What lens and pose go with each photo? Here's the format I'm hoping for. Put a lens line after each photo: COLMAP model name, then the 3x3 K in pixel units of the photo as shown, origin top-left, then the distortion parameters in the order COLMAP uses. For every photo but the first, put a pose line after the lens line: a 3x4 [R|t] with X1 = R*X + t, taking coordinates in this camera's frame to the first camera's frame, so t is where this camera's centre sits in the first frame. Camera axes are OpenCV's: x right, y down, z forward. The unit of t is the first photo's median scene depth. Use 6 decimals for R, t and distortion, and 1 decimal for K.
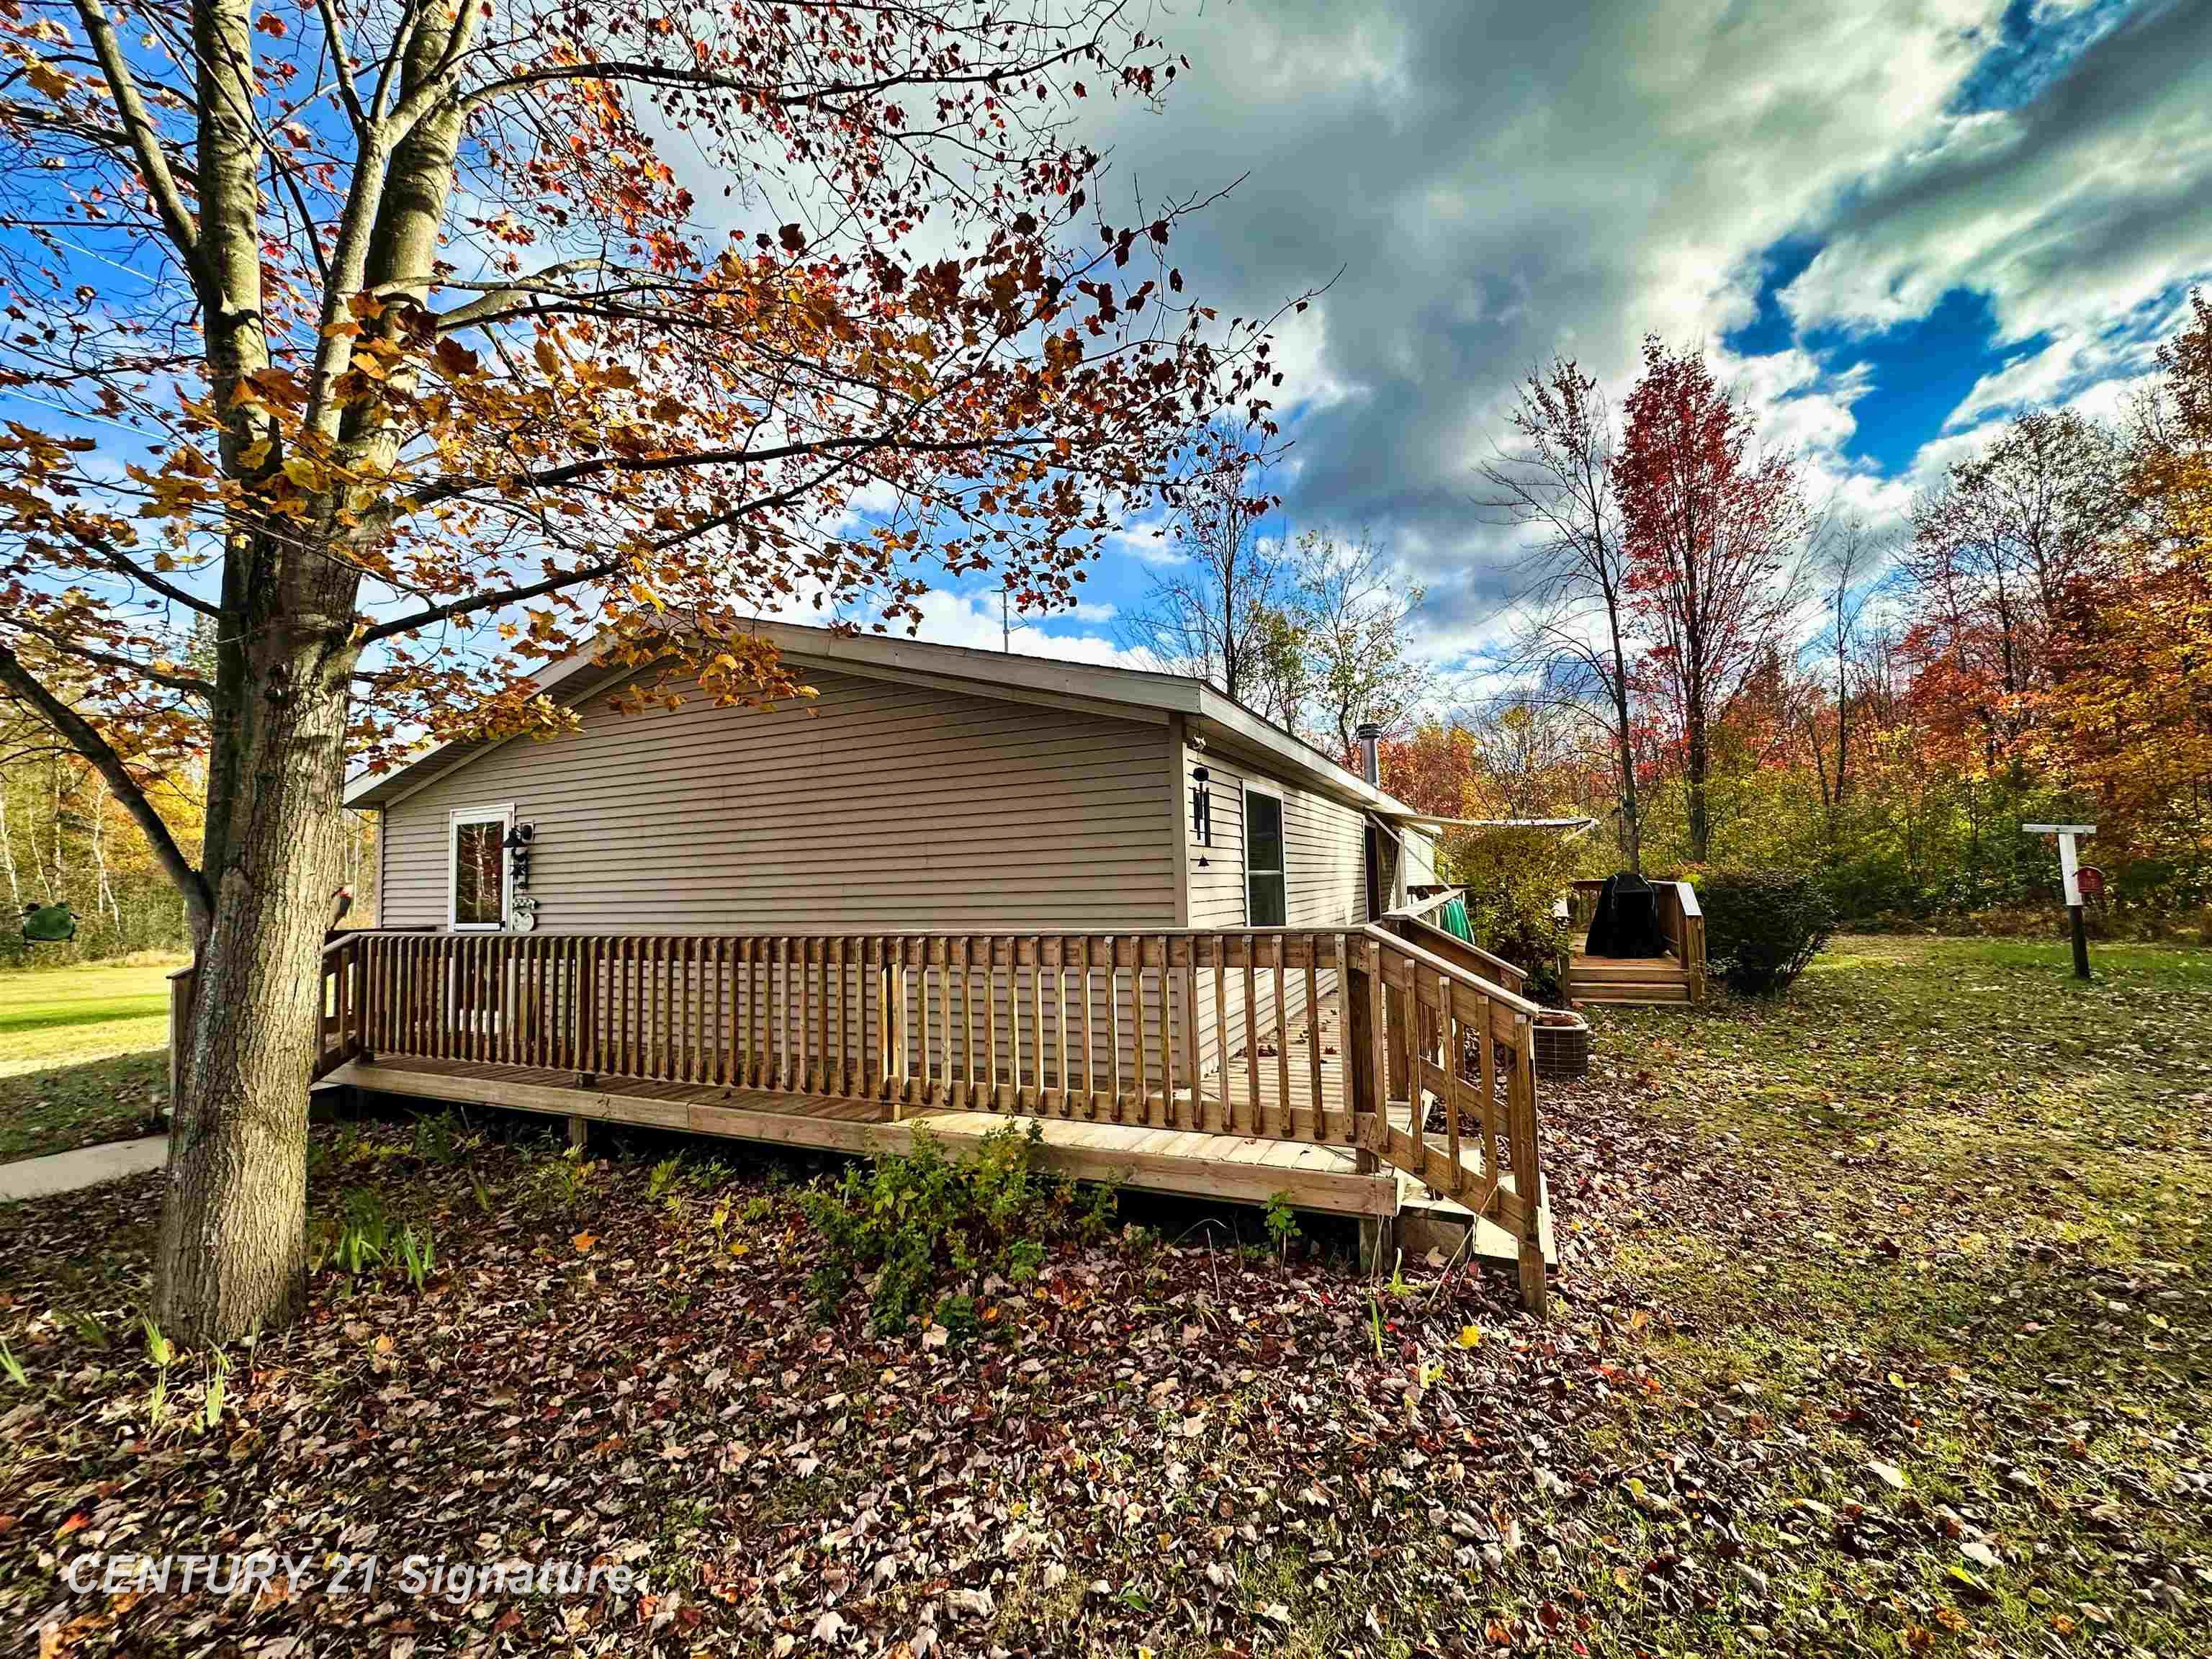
lens RADIAL K [[881.0, 0, 1106.0], [0, 881.0, 829.5], [0, 0, 1]] dist [-0.002788, -0.000035]
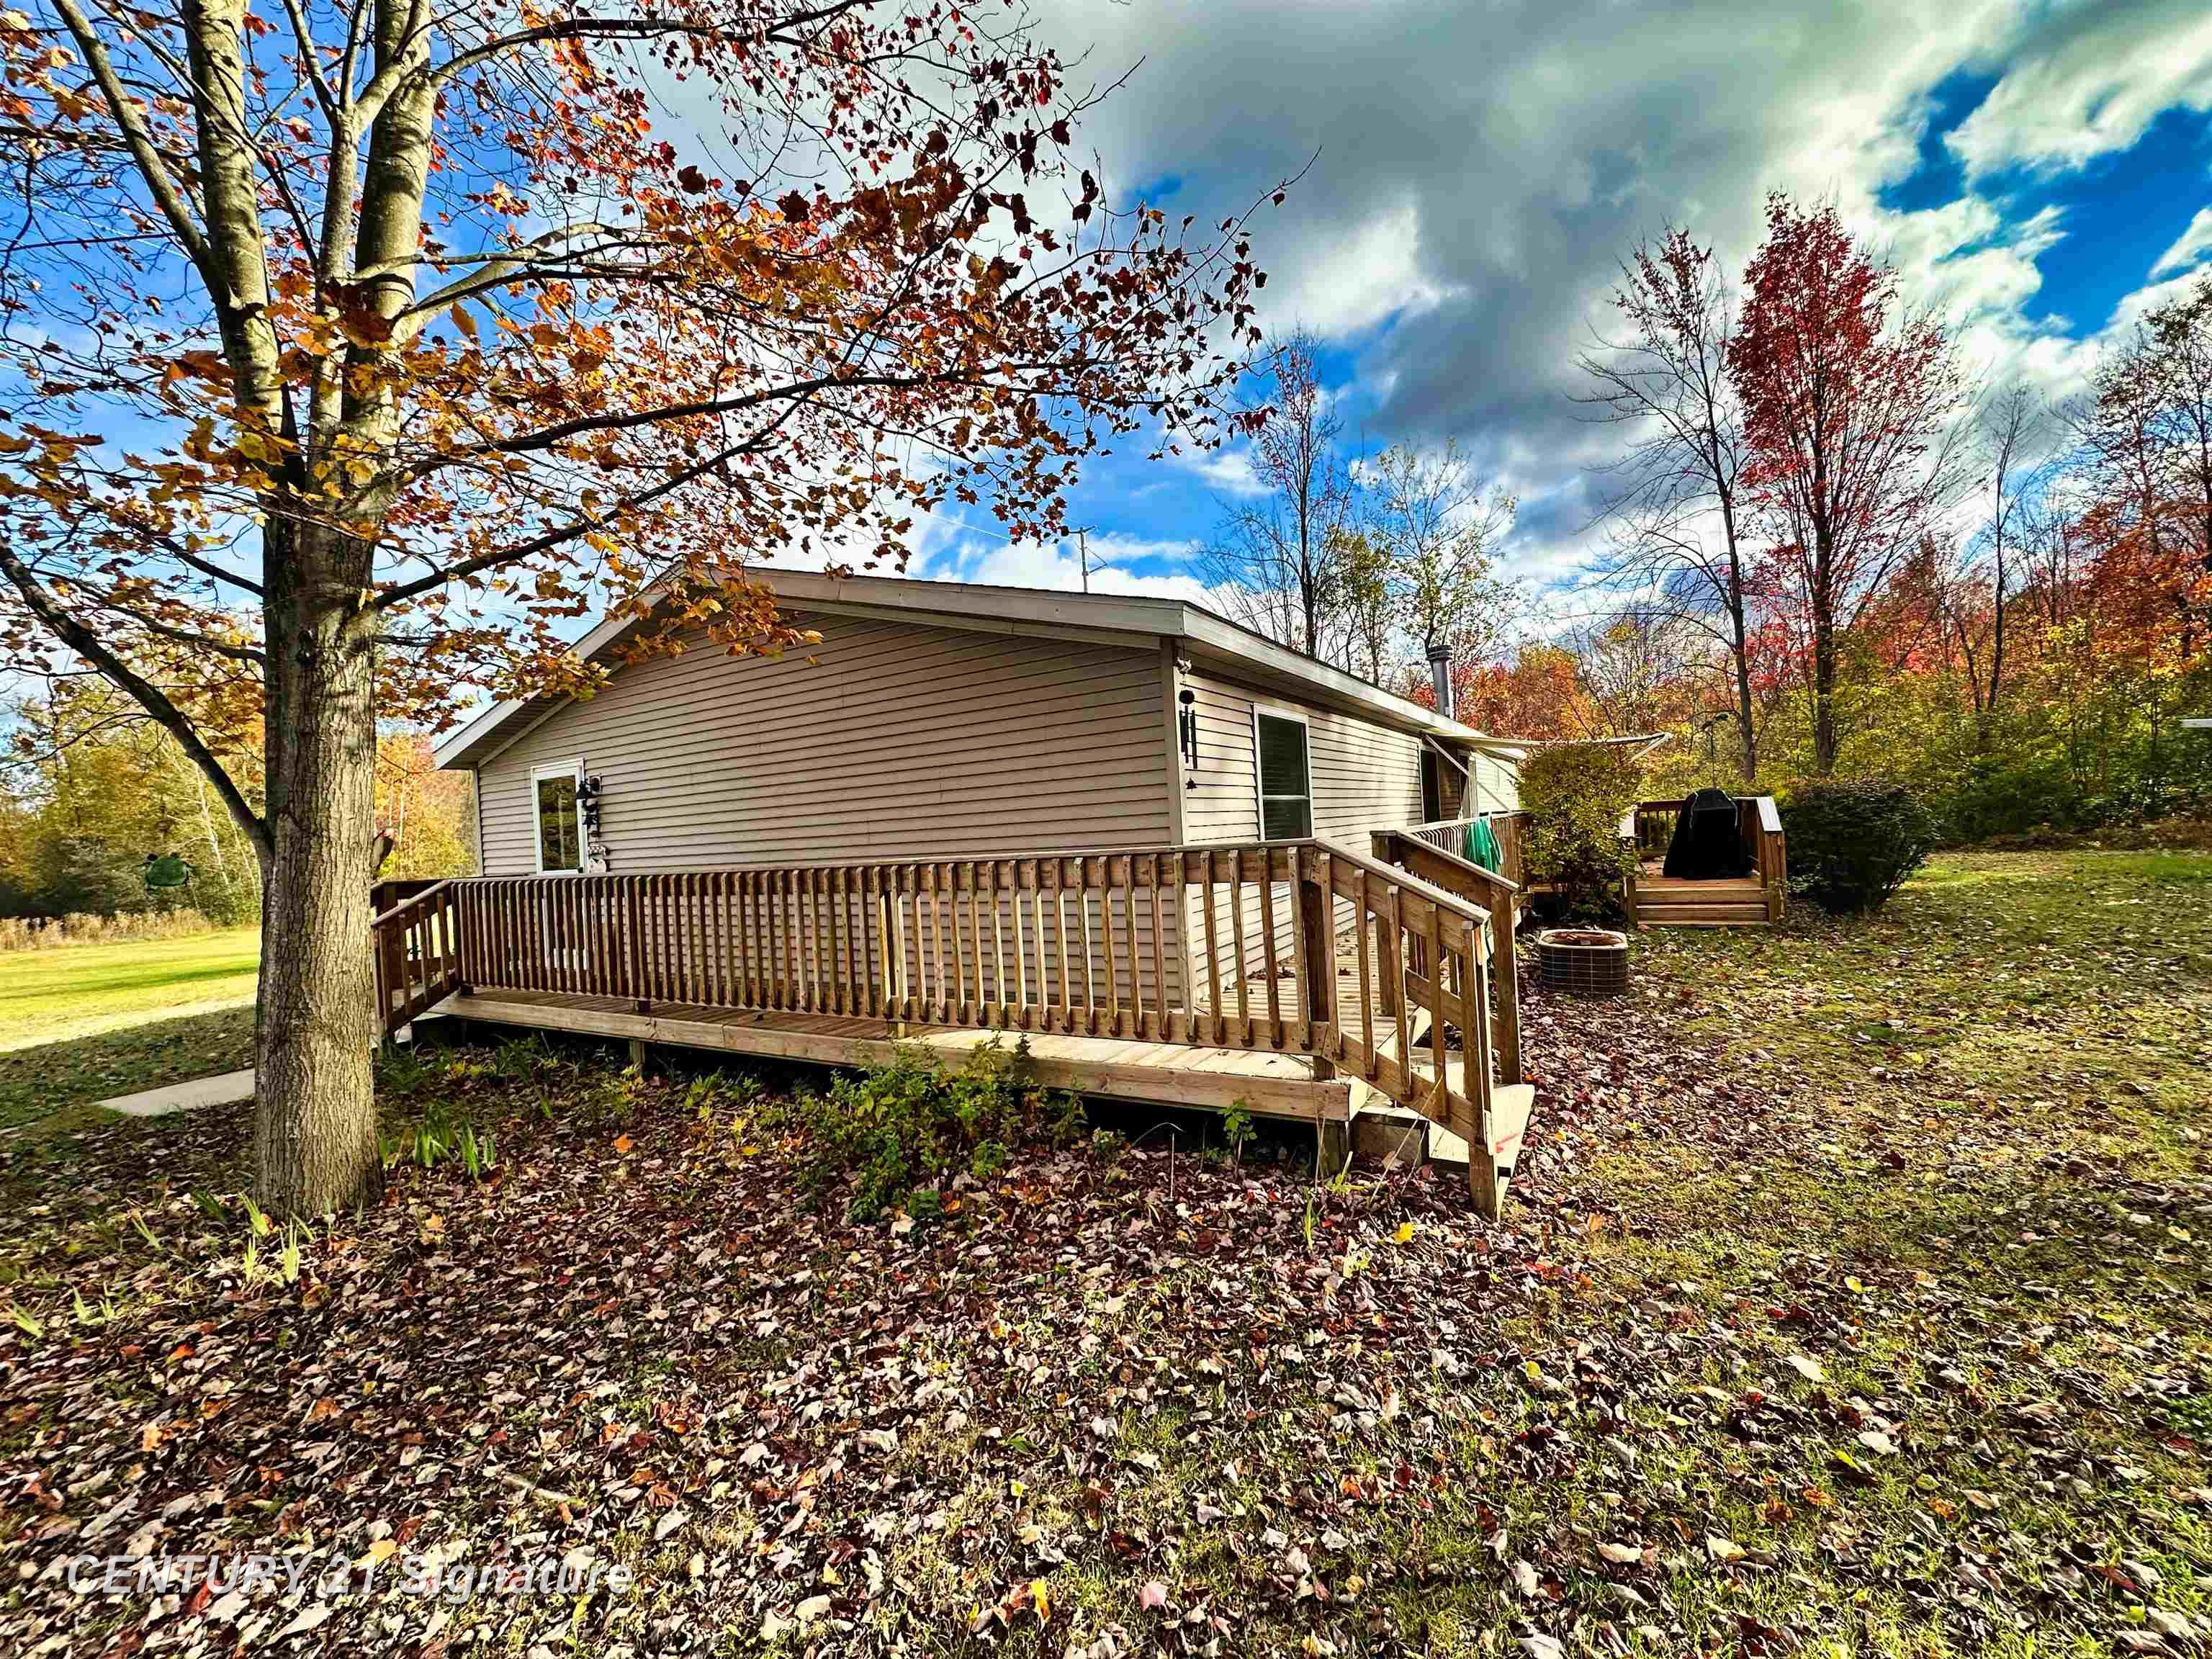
lens RADIAL K [[881.1, 0, 1106.0], [0, 881.1, 829.5], [0, 0, 1]] dist [-0.003911, 0.000162]
pose [[0.993912, -0.029964, -0.106020, 0.169089], [0.036823, 0.997312, 0.063342, 0.029490], [0.103837, -0.066861, 0.992344, -0.014136]]
